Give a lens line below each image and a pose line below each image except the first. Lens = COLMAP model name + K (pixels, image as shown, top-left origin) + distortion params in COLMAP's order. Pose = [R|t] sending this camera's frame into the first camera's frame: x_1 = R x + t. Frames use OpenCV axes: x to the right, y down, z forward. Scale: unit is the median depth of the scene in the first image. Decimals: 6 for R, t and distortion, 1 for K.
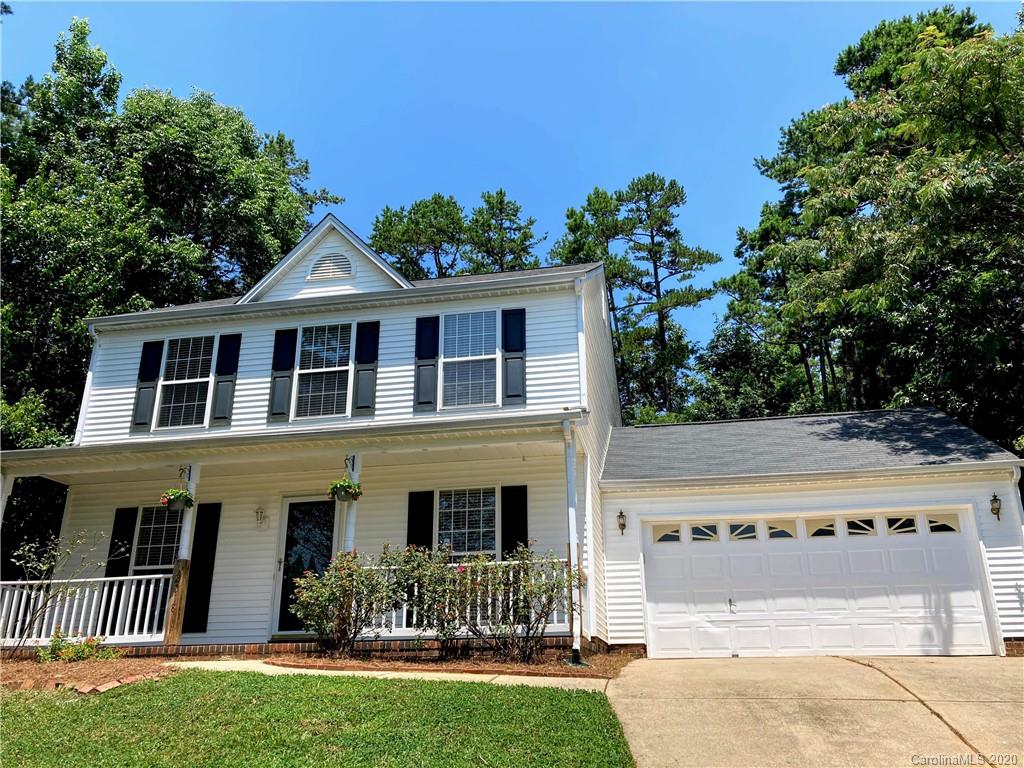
lens RADIAL K [[820.7, 0, 512.0], [0, 820.7, 384.0], [0, 0, 1]] dist [0.004721, 0.000079]
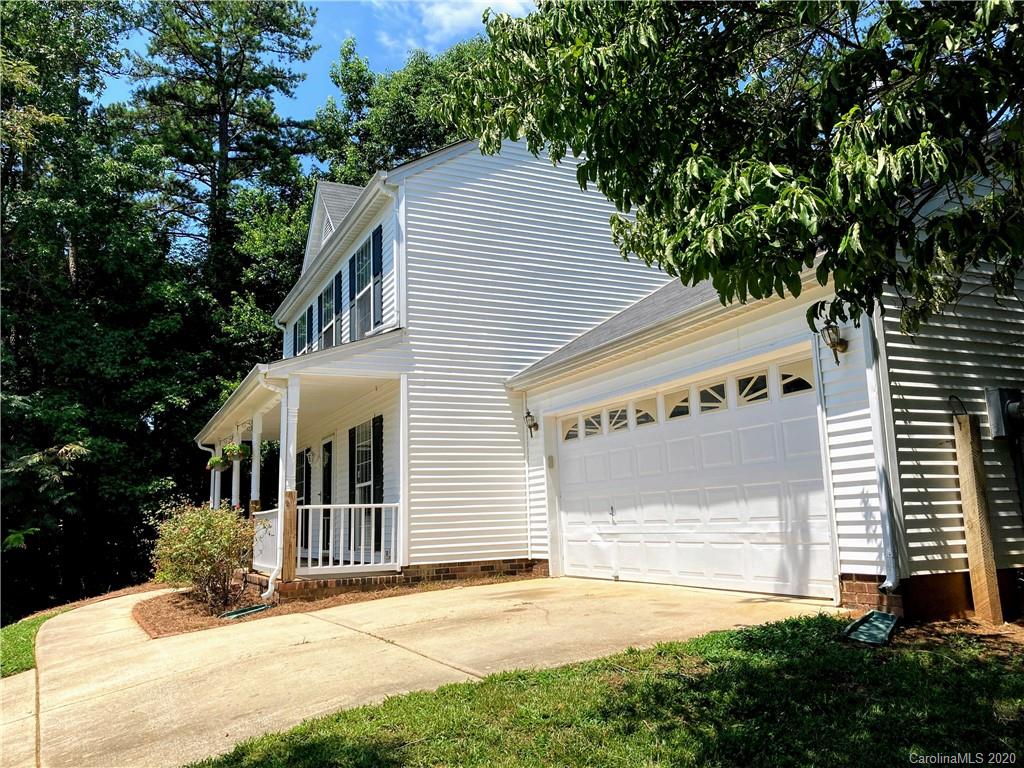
lens RADIAL K [[837.5, 0, 512.0], [0, 837.5, 384.0], [0, 0, 1]] dist [0.012440, 0.010723]
pose [[0.586008, -0.149868, -0.796325, 0.860655], [0.334794, 0.939723, 0.069516, 0.063858], [0.737907, -0.307342, 0.600861, 0.483360]]
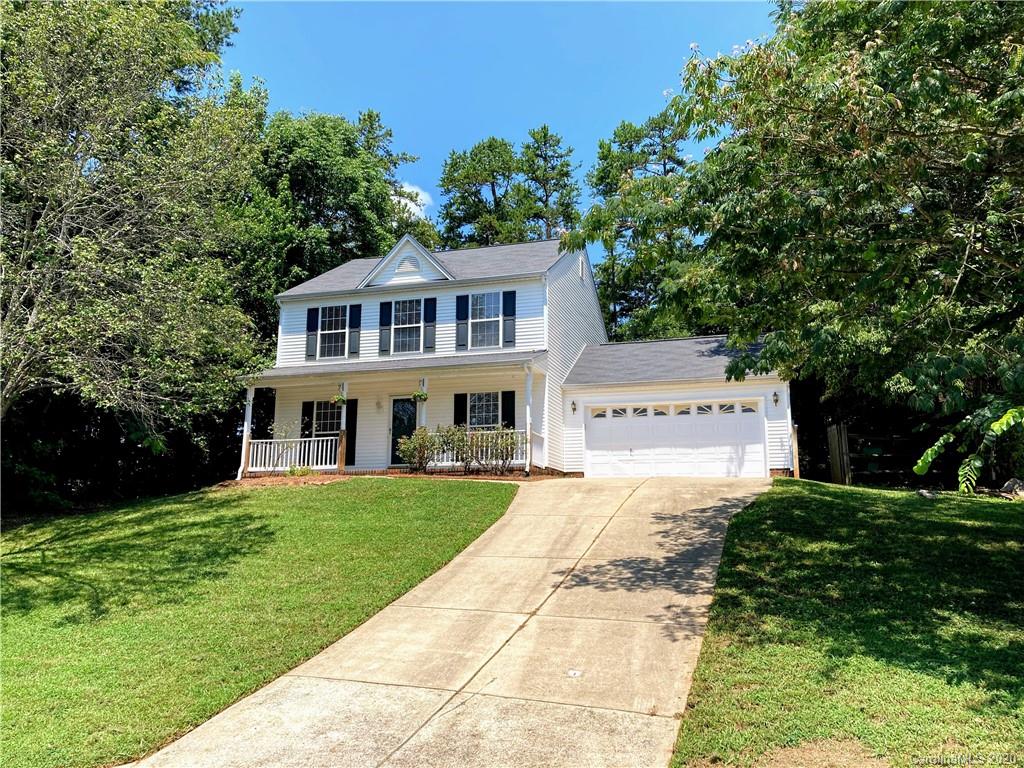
lens RADIAL K [[837.5, 0, 512.0], [0, 837.5, 384.0], [0, 0, 1]] dist [0.012440, 0.010723]
pose [[0.992953, -0.010025, -0.118083, 0.224000], [0.031105, 0.983528, 0.178059, -0.219955], [0.114352, -0.180477, 0.976909, -0.827903]]
